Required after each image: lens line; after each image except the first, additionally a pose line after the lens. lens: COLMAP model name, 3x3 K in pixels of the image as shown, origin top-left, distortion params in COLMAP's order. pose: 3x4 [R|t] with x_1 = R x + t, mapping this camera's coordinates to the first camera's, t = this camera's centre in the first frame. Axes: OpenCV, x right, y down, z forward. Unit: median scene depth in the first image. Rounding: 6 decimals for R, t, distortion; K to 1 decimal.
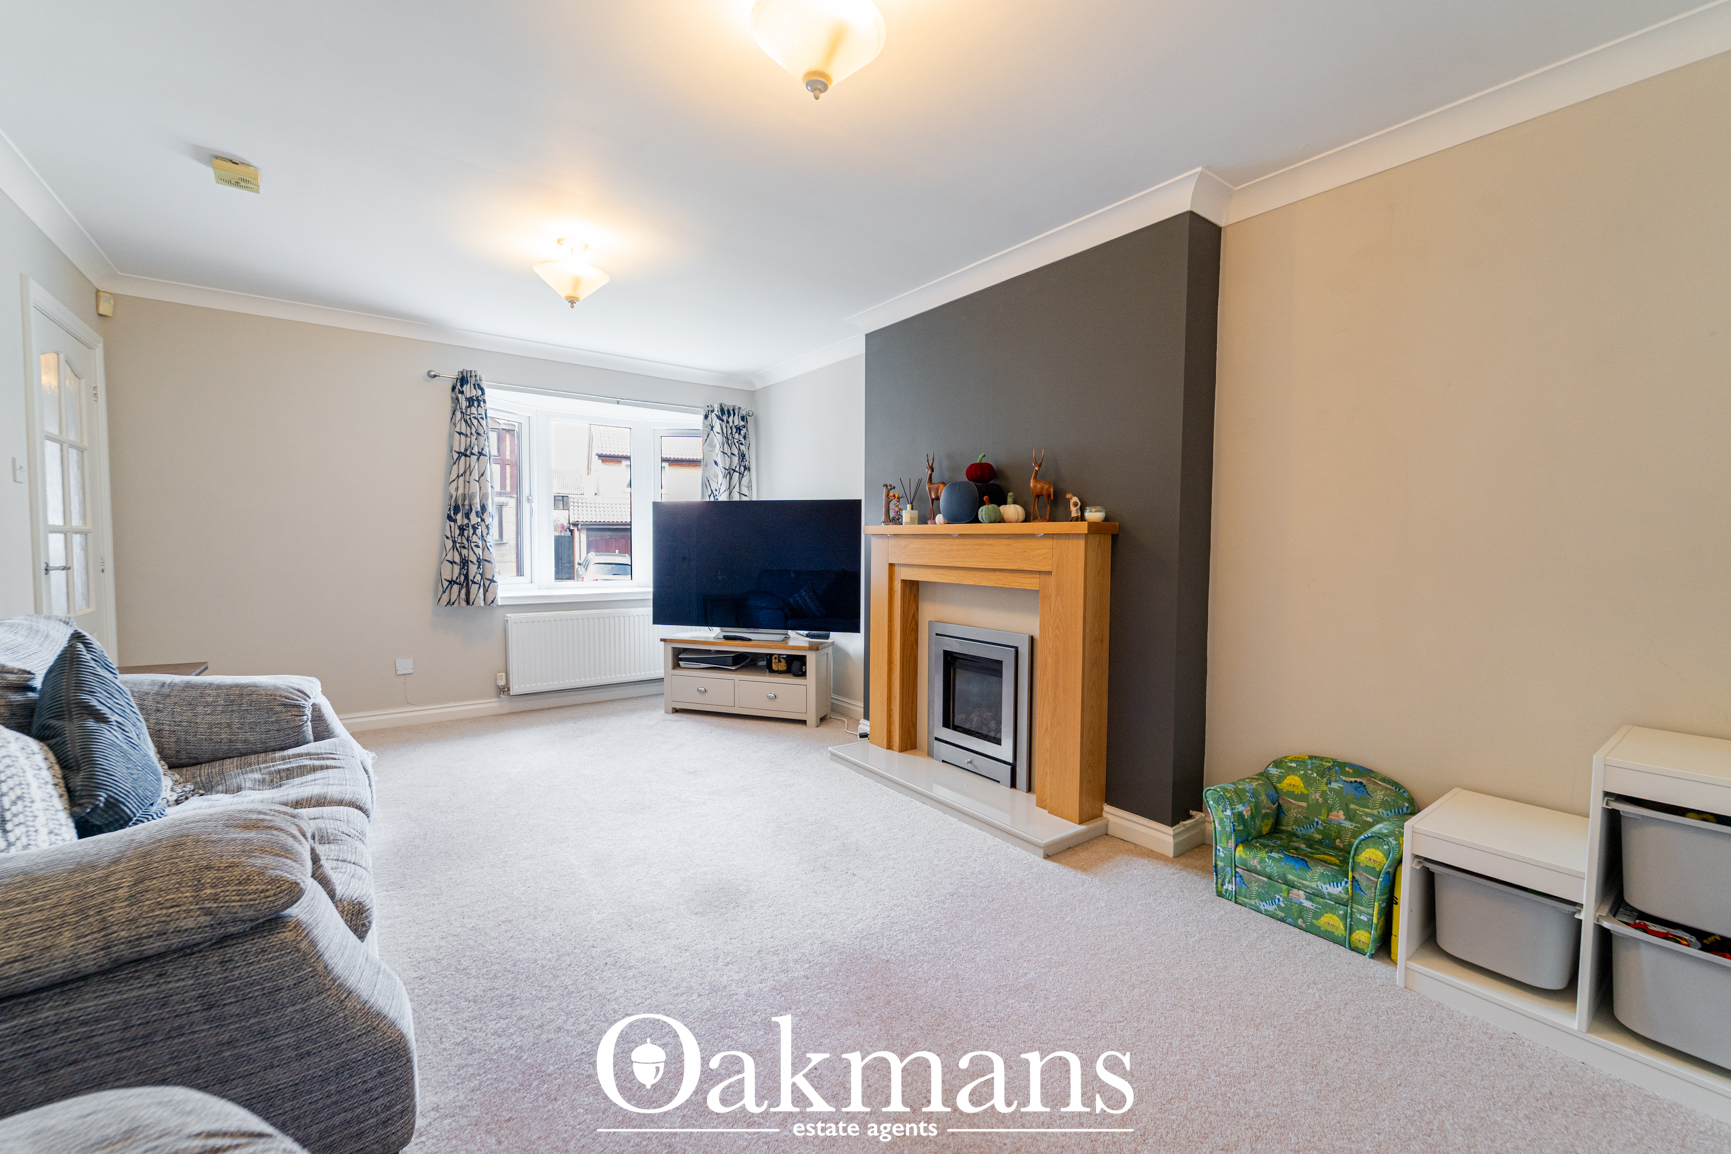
lens RADIAL K [[709.2, 0, 868.5], [0, 709.2, 575.2], [0, 0, 1]] dist [0.000516, -0.000691]
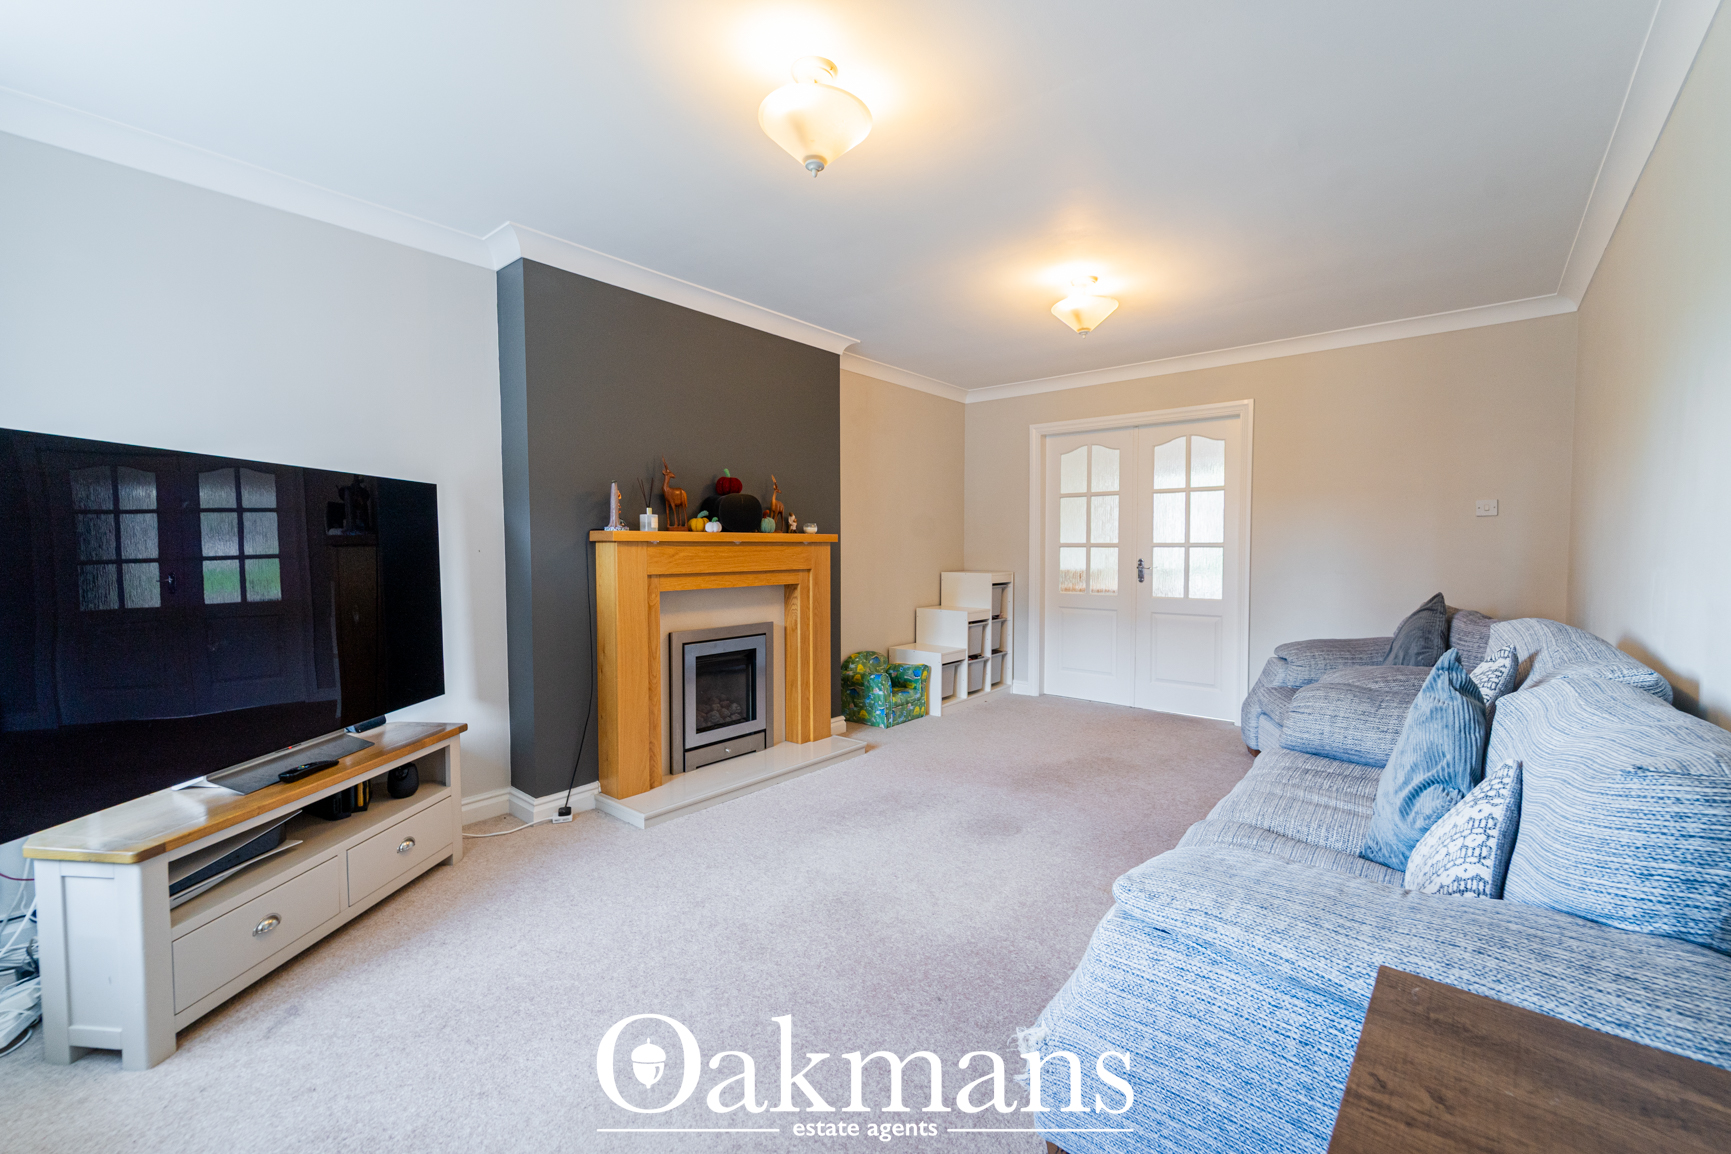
lens RADIAL K [[709.2, 0, 868.5], [0, 709.2, 575.2], [0, 0, 1]] dist [0.000516, -0.000691]
pose [[-0.227697, -0.047568, 0.972570, -0.993278], [0.050986, 0.996853, 0.060693, -0.062860], [-0.972396, 0.063407, -0.224555, 1.060448]]
